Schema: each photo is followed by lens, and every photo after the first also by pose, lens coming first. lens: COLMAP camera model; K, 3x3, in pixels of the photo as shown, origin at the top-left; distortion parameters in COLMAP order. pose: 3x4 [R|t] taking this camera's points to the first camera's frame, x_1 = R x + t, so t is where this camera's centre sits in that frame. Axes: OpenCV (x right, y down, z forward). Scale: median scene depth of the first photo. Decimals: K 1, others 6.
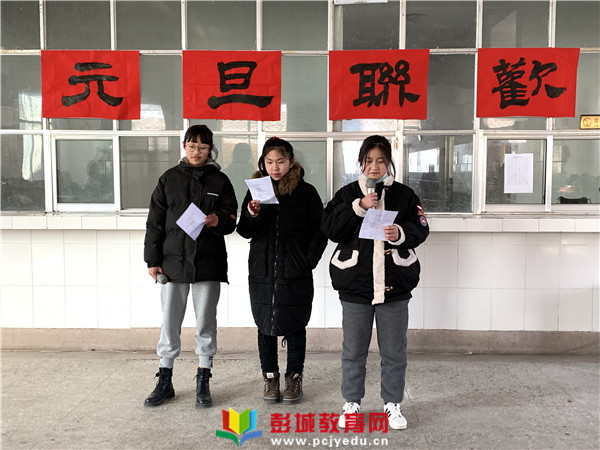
lens RADIAL K [[689.7, 0, 299.6], [0, 689.7, 227.1], [0, 0, 1]] dist [0.166671, -0.455259]
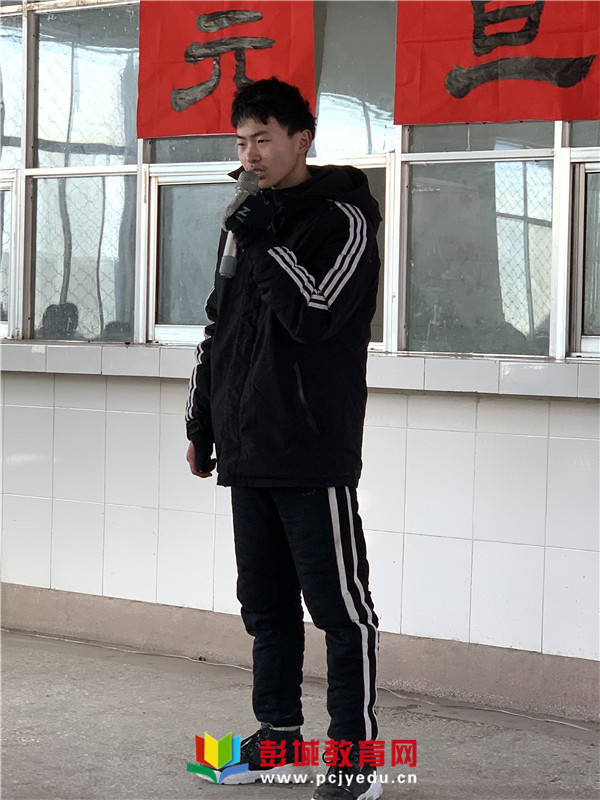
lens RADIAL K [[1859.1, 0, 300.4], [0, 1859.1, 397.7], [0, 0, 1]] dist [-0.223028, 3.691774]
pose [[0.831119, 0.038223, -0.554779, 0.411470], [-0.067866, 0.997150, -0.032968, 0.047681], [0.551938, 0.065051, 0.831344, 0.055866]]
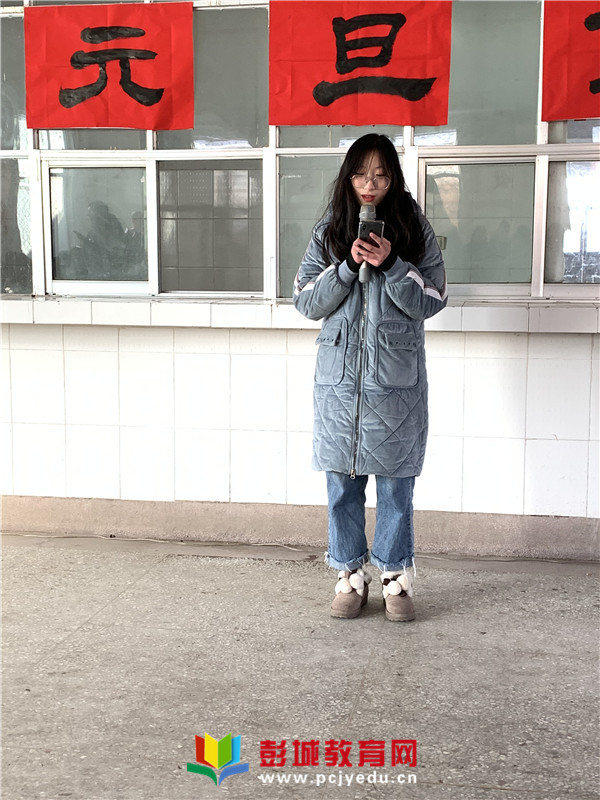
lens RADIAL K [[1151.0, 0, 292.4], [0, 1151.0, 402.2], [0, 0, 1]] dist [0.242971, -0.853667]
pose [[0.987832, 0.019579, -0.154289, -0.002861], [-0.012837, 0.998923, 0.044577, 0.021307], [0.154995, -0.042054, 0.987020, 0.085911]]
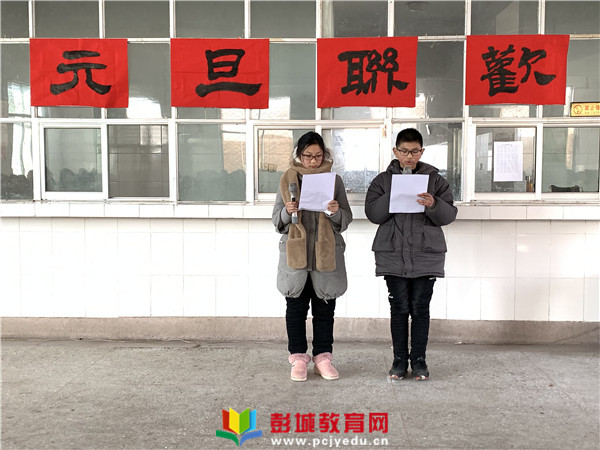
lens RADIAL K [[744.6, 0, 300.0], [0, 744.6, 225.0], [0, 0, 1]] dist [0.196257, -0.595316]
pose [[0.999891, 0.000902, -0.014723, 0.033556], [-0.001033, 0.999960, -0.008875, 0.023428], [0.014714, 0.008889, 0.999852, -0.074767]]
